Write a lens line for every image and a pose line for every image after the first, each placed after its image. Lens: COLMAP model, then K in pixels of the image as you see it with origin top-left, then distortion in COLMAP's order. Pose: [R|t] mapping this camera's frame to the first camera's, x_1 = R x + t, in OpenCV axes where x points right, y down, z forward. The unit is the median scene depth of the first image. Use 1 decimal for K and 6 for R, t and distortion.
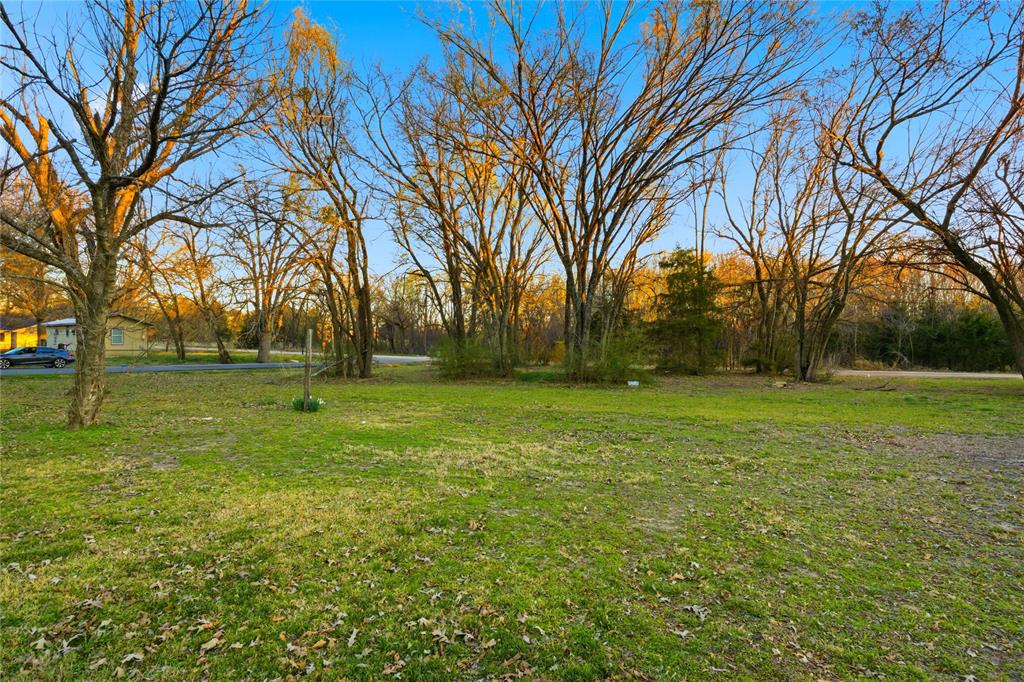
lens RADIAL K [[571.4, 0, 511.0], [0, 571.4, 340.0], [0, 0, 1]] dist [-0.004217, -0.001873]
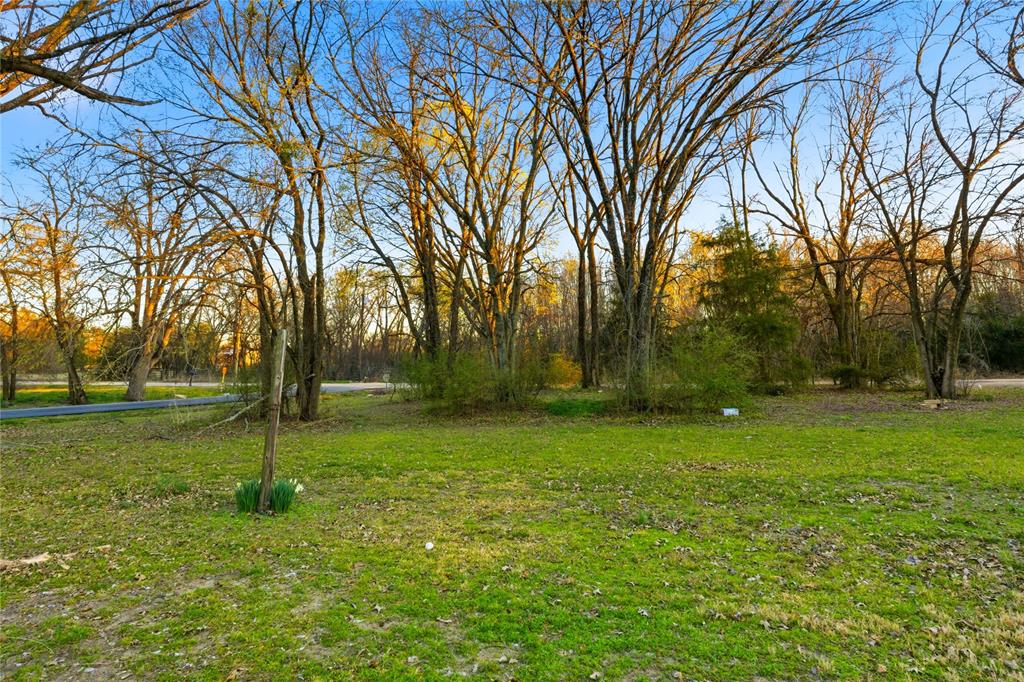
lens RADIAL K [[571.4, 0, 513.3], [0, 571.4, 342.8], [0, 0, 1]] dist [-0.004217, -0.001873]
pose [[0.998301, -0.035033, 0.046570, -0.035434], [0.036870, 0.998551, -0.039197, 0.014221], [-0.045129, 0.040847, 0.998146, 0.325868]]
